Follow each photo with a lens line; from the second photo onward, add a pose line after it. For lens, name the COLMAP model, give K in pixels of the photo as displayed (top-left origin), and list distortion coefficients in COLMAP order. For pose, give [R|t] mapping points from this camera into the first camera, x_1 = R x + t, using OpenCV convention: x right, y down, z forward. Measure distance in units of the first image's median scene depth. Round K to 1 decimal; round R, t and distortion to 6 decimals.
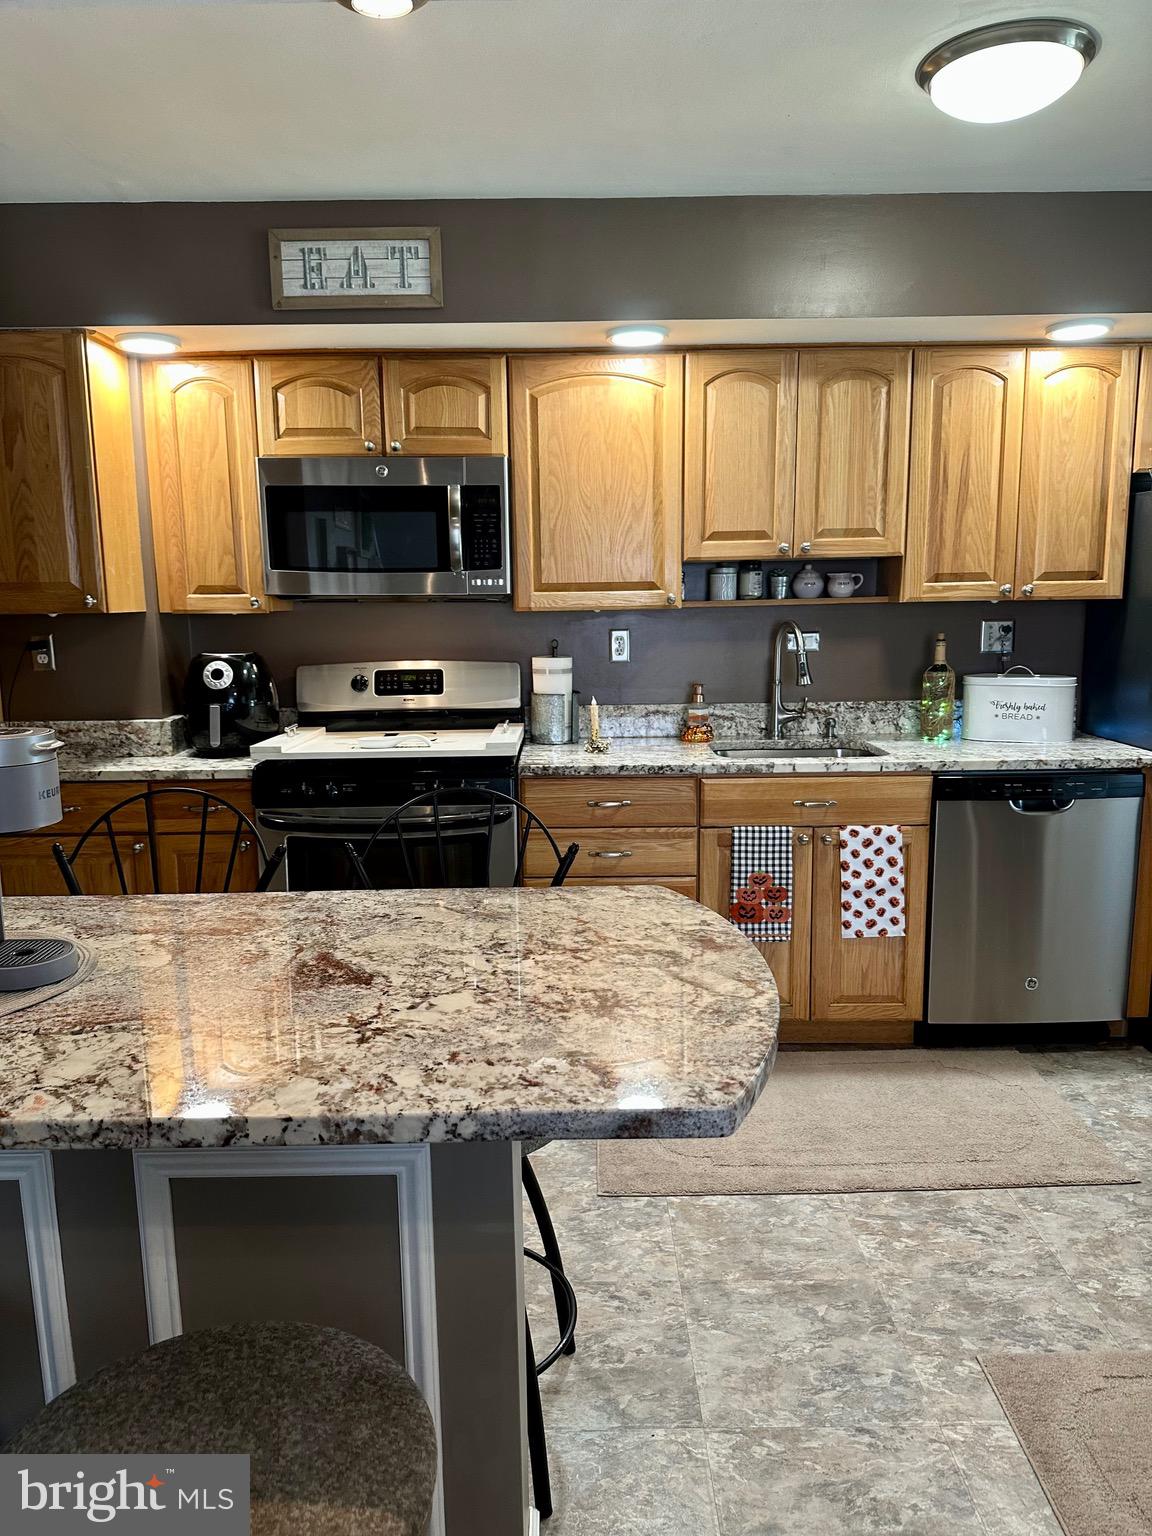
lens RADIAL K [[1069.1, 0, 574.3], [0, 1069.1, 792.0], [0, 0, 1]] dist [0.136853, -0.277904]
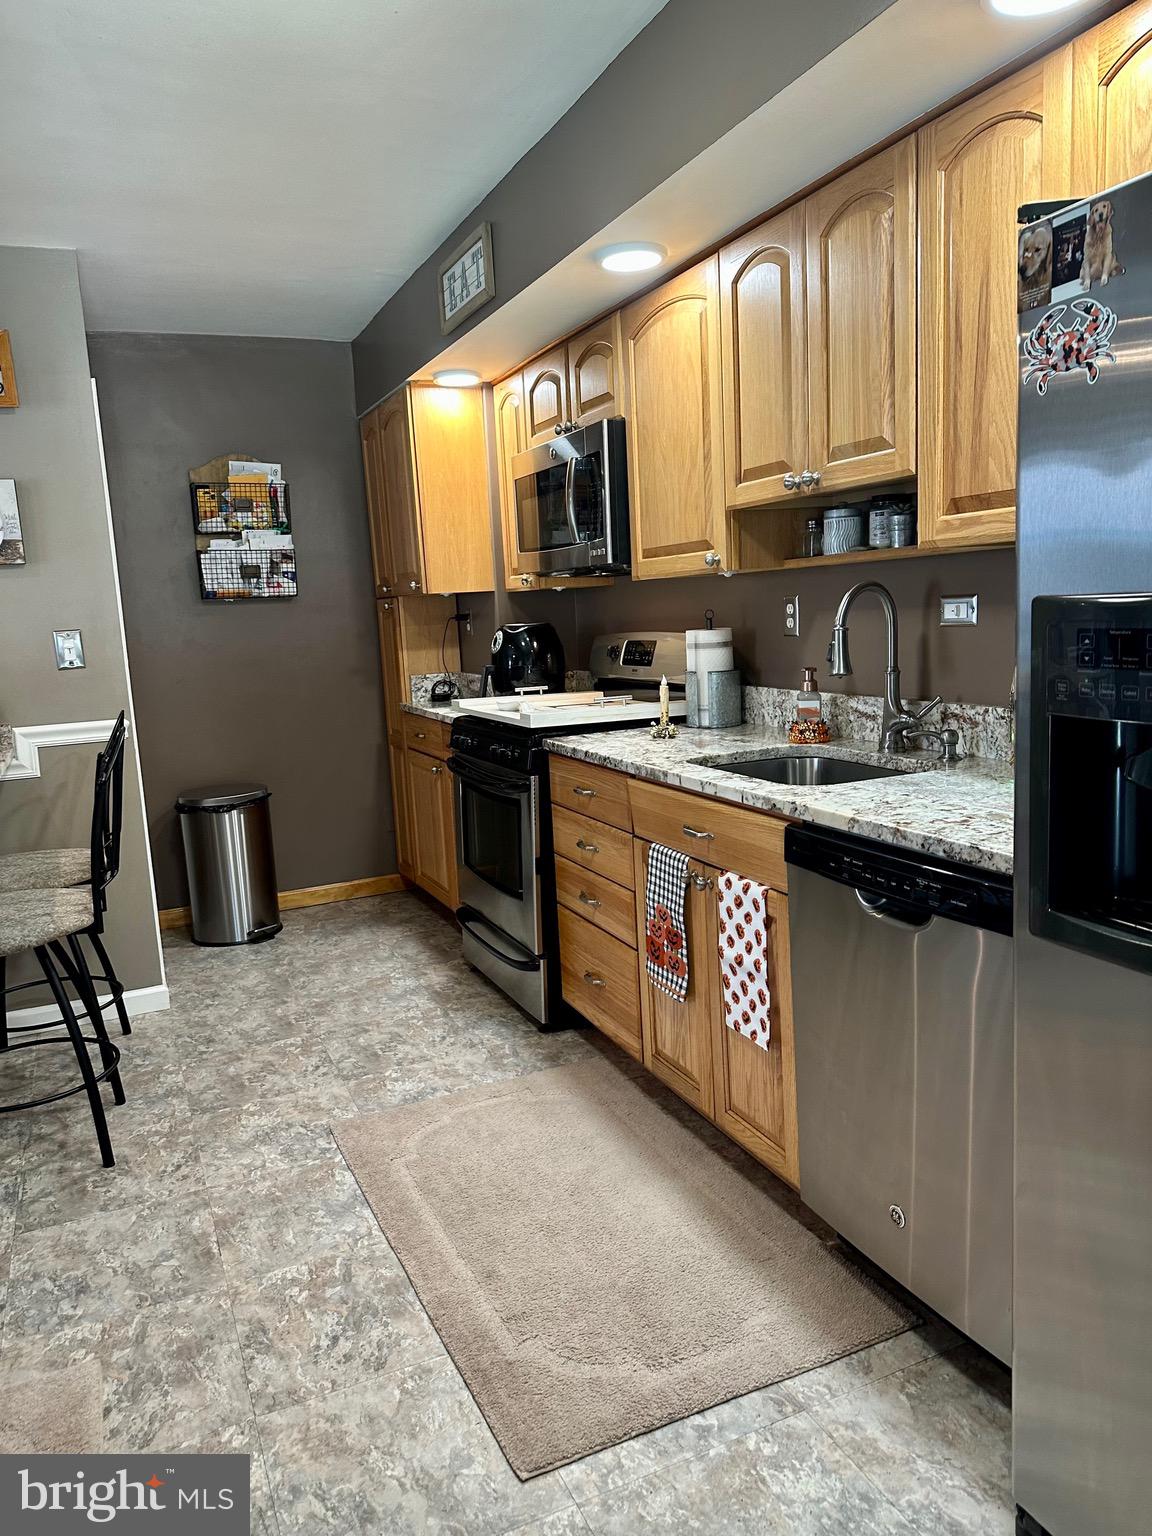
lens RADIAL K [[1069.1, 0, 574.3], [0, 1069.1, 792.0], [0, 0, 1]] dist [0.136853, -0.277904]
pose [[0.399907, 0.151029, -0.904027, 0.845923], [-0.117502, 0.986640, 0.112852, -0.089586], [0.908993, 0.061095, 0.412310, 0.601364]]
